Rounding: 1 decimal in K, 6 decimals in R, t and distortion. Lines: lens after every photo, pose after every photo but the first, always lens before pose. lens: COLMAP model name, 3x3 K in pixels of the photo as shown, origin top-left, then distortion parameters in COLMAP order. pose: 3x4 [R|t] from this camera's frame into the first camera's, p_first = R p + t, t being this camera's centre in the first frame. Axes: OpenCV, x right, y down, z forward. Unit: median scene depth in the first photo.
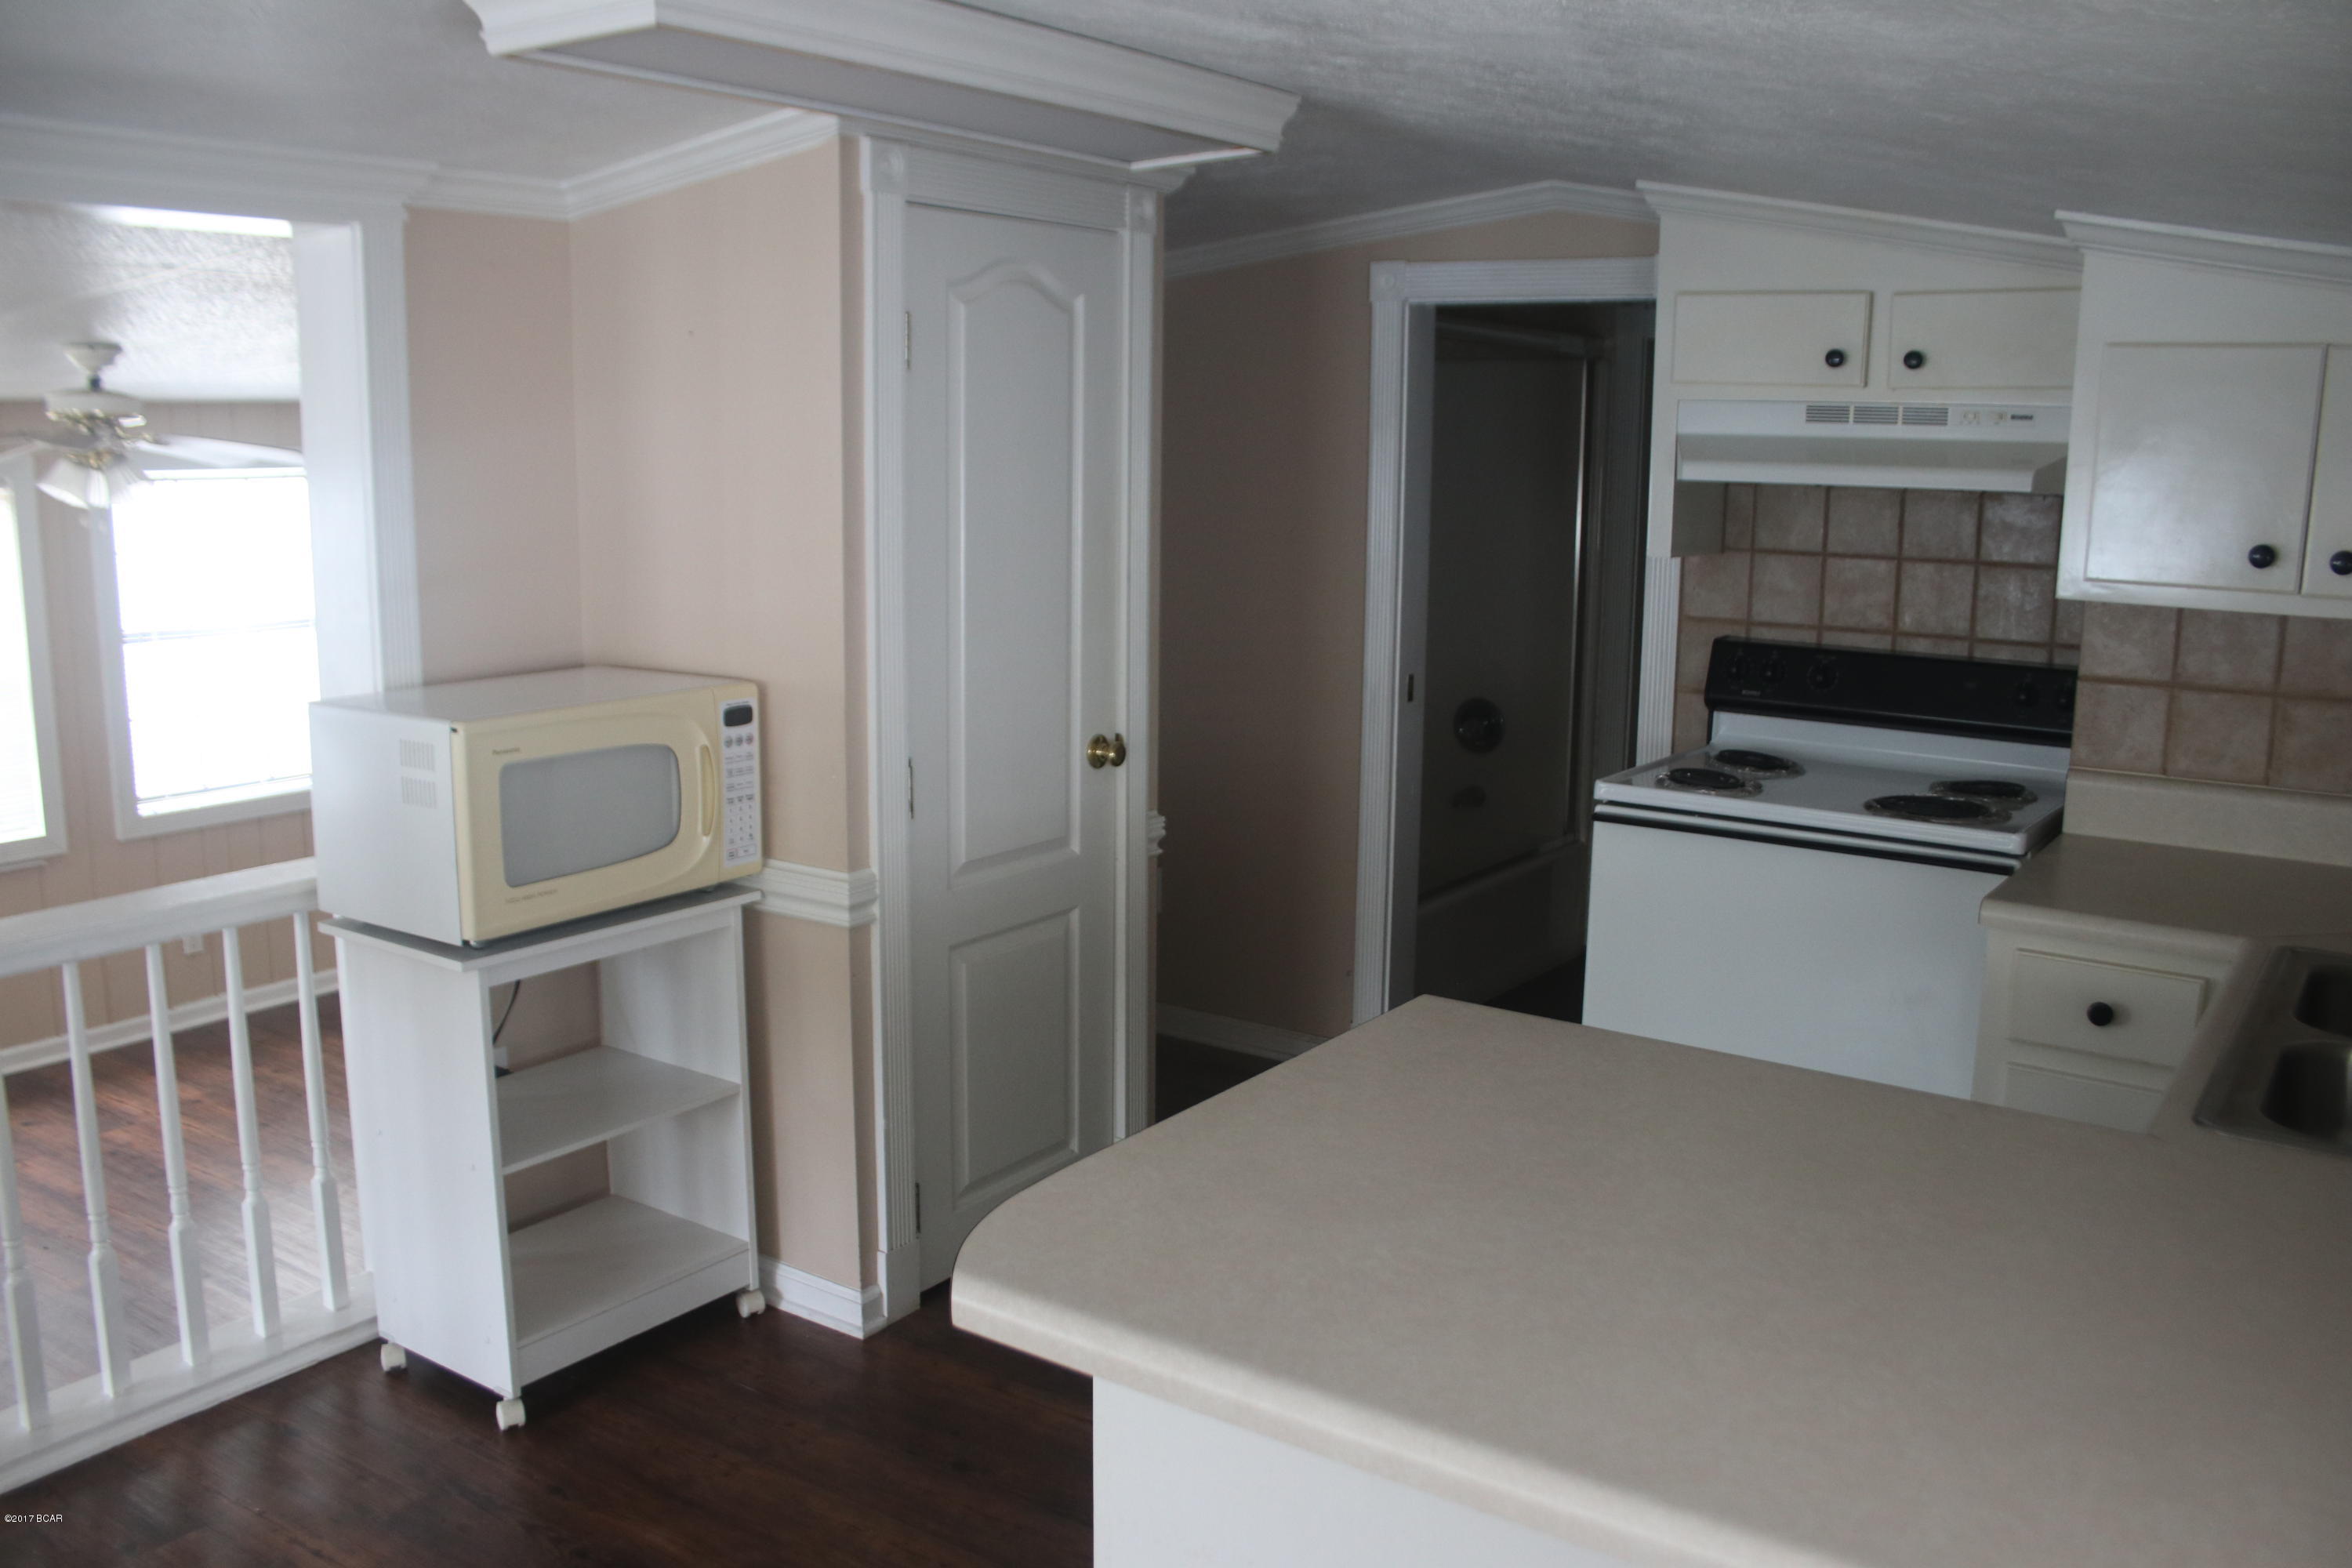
lens RADIAL K [[1962.0, 0, 1132.5], [0, 1962.0, 784.5], [0, 0, 1]] dist [-0.147859, 0.132414]
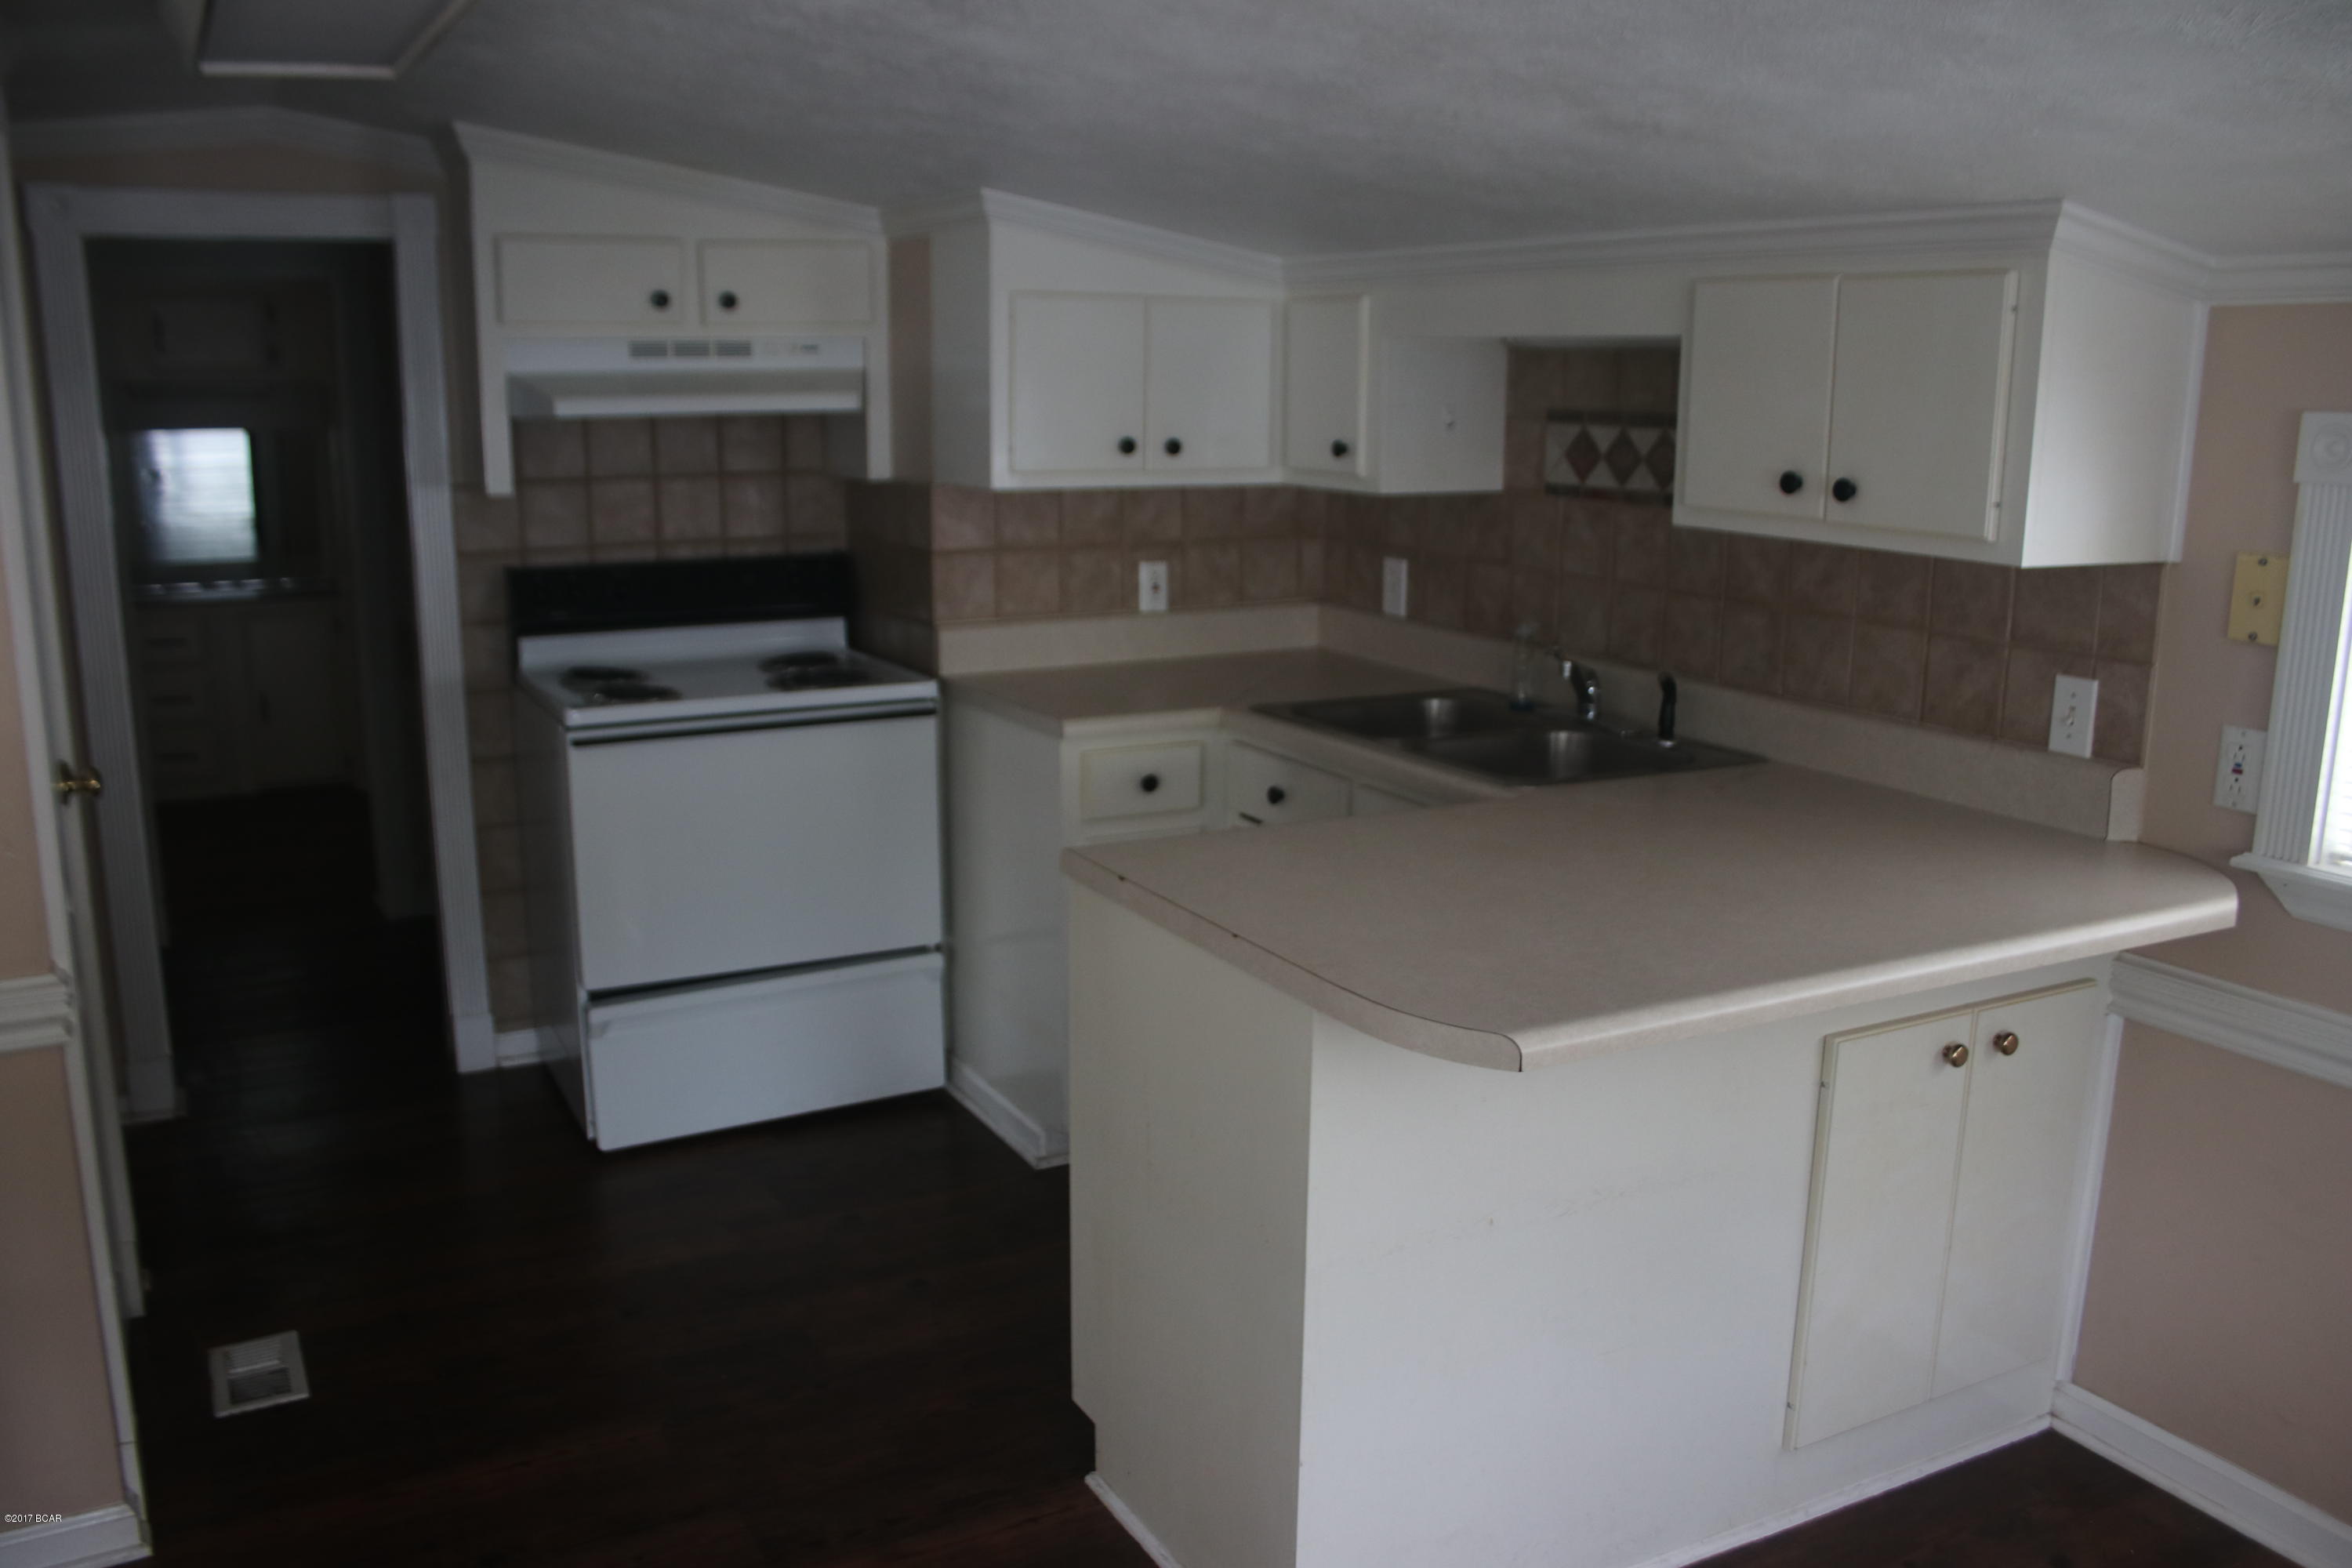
lens RADIAL K [[1962.0, 0, 1132.5], [0, 1962.0, 784.5], [0, 0, 1]] dist [-0.147859, 0.132414]
pose [[0.435462, -0.200117, 0.877682, -0.538634], [0.165631, 0.976144, 0.140389, -0.057910], [-0.884839, 0.084238, 0.458219, 0.260527]]
